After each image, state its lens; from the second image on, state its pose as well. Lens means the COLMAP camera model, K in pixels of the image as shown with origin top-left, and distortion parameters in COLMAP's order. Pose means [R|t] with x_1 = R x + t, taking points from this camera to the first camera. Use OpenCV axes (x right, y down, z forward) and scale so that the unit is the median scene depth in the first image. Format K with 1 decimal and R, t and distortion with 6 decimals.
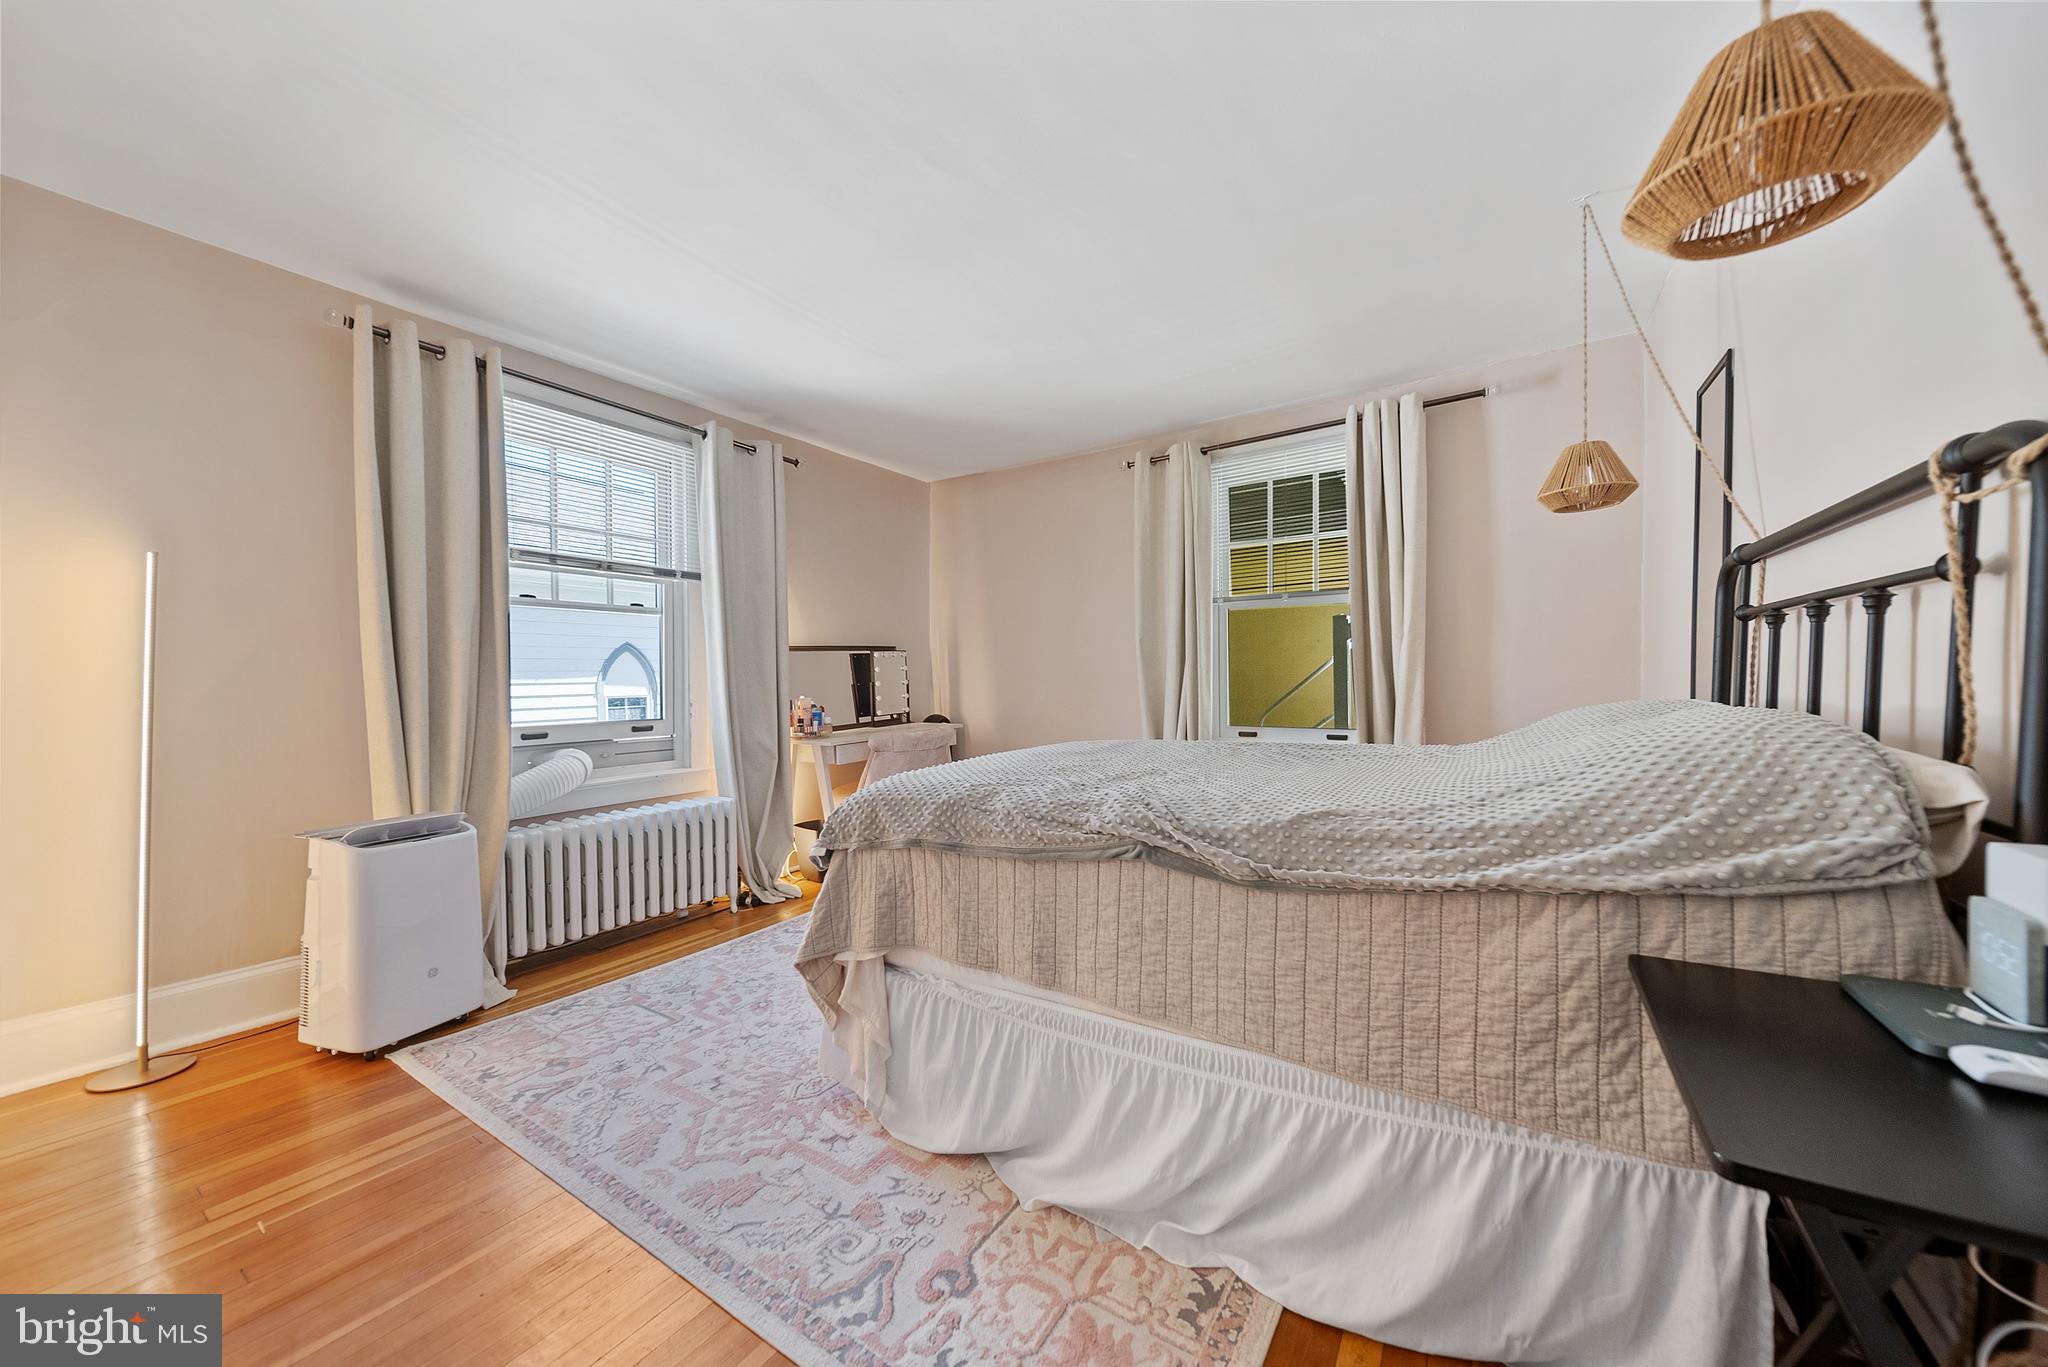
lens RADIAL K [[717.0, 0, 1024.0], [0, 717.0, 683.5], [0, 0, 1]] dist [-0.000501, -0.000159]
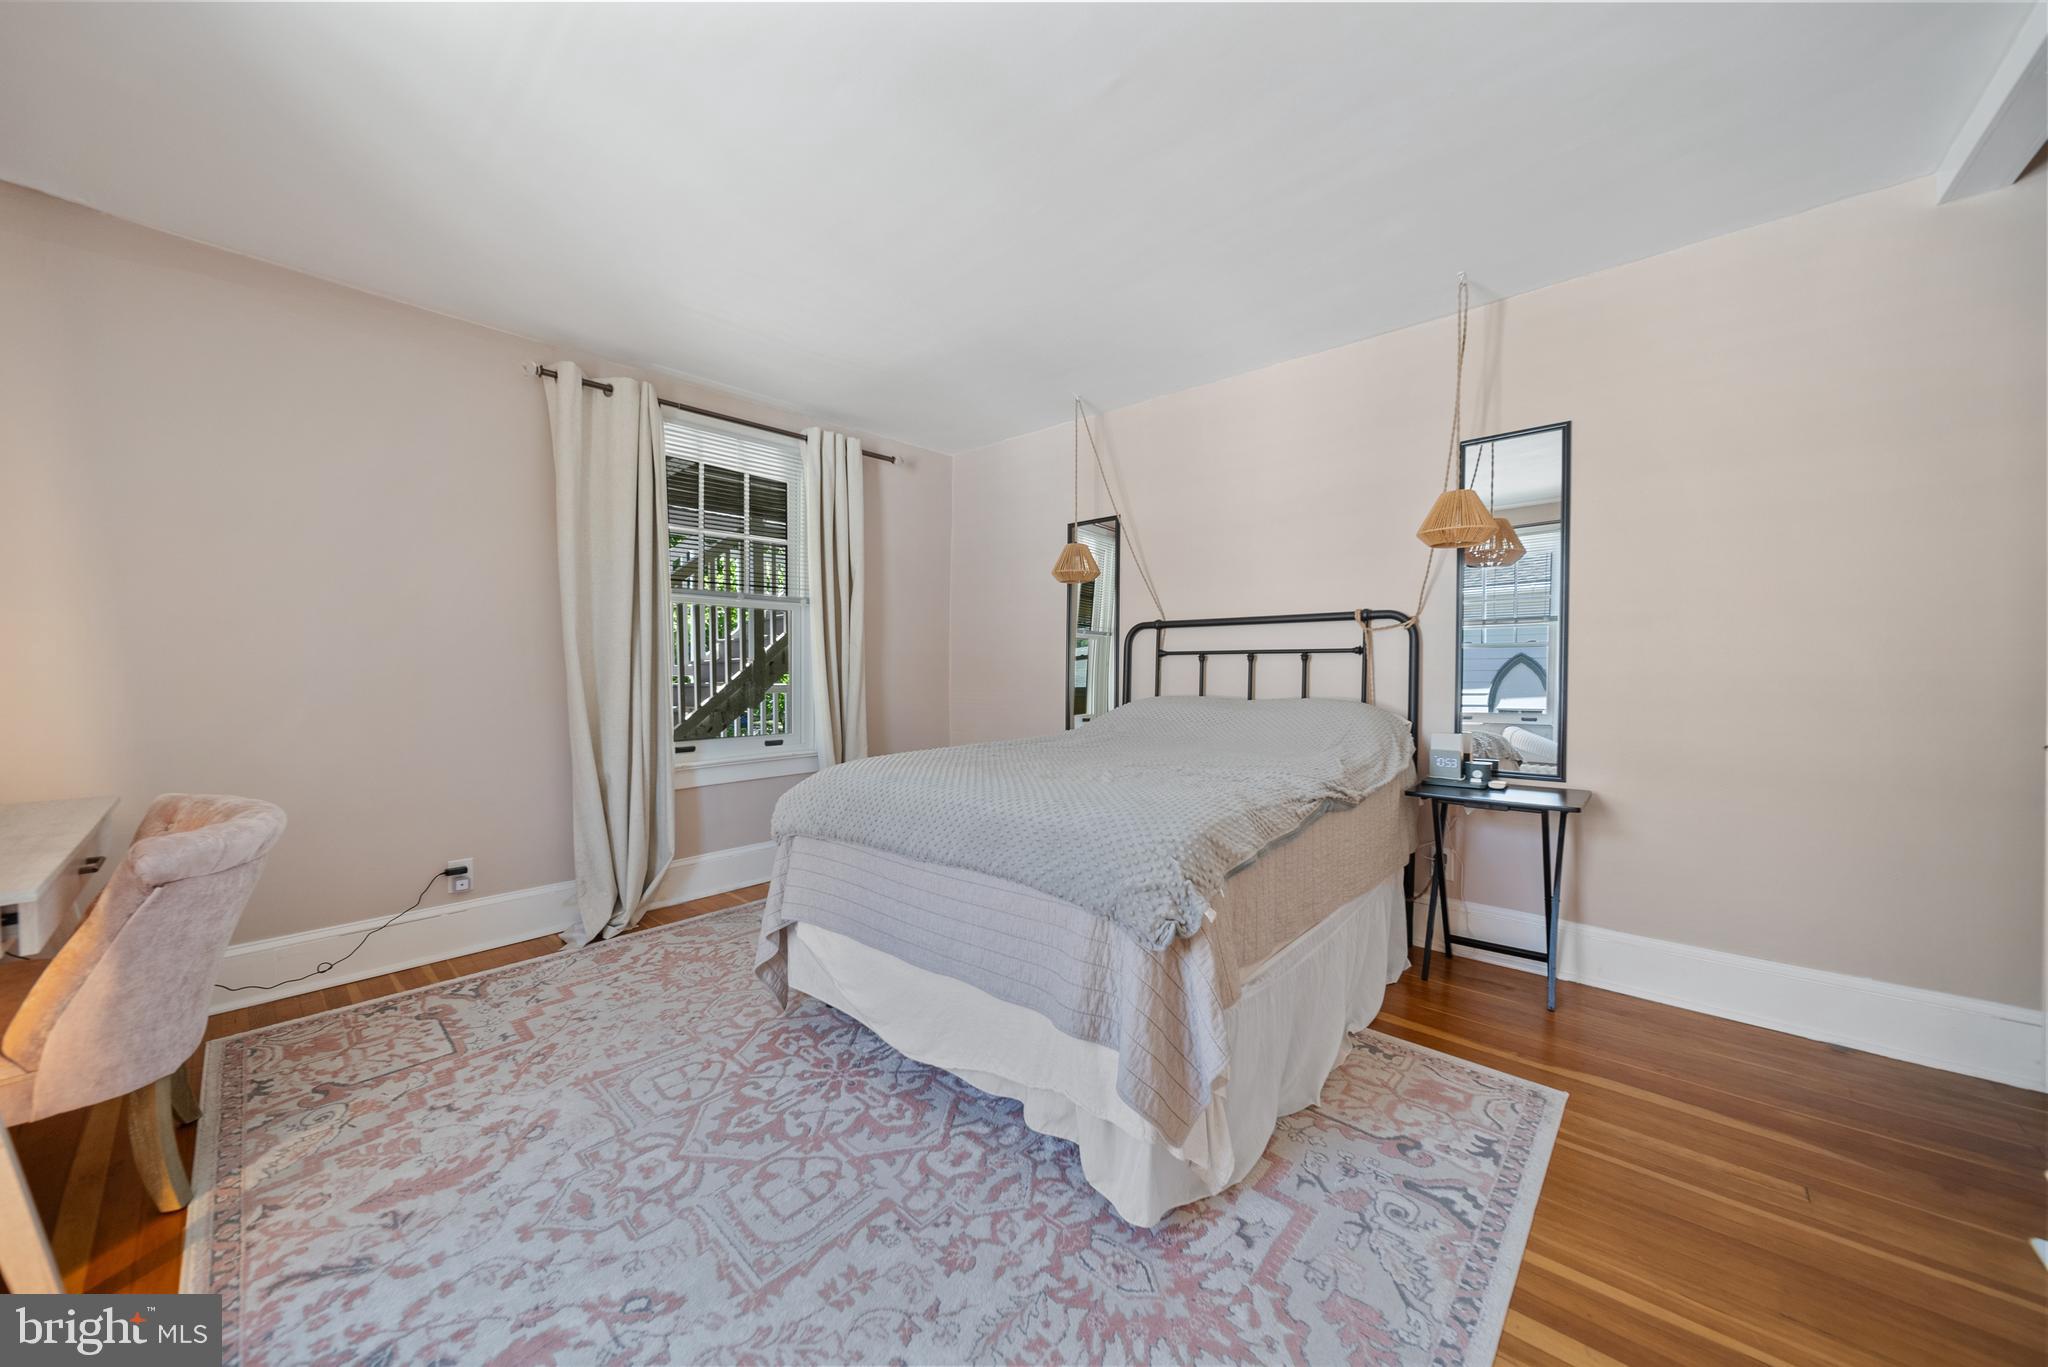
lens RADIAL K [[717.0, 0, 1024.0], [0, 717.0, 683.5], [0, 0, 1]] dist [-0.000501, -0.000159]
pose [[0.161884, -0.004344, 0.986800, -1.405800], [0.007175, 0.999969, 0.003225, -0.026652], [-0.986784, 0.006558, 0.161911, 1.375067]]
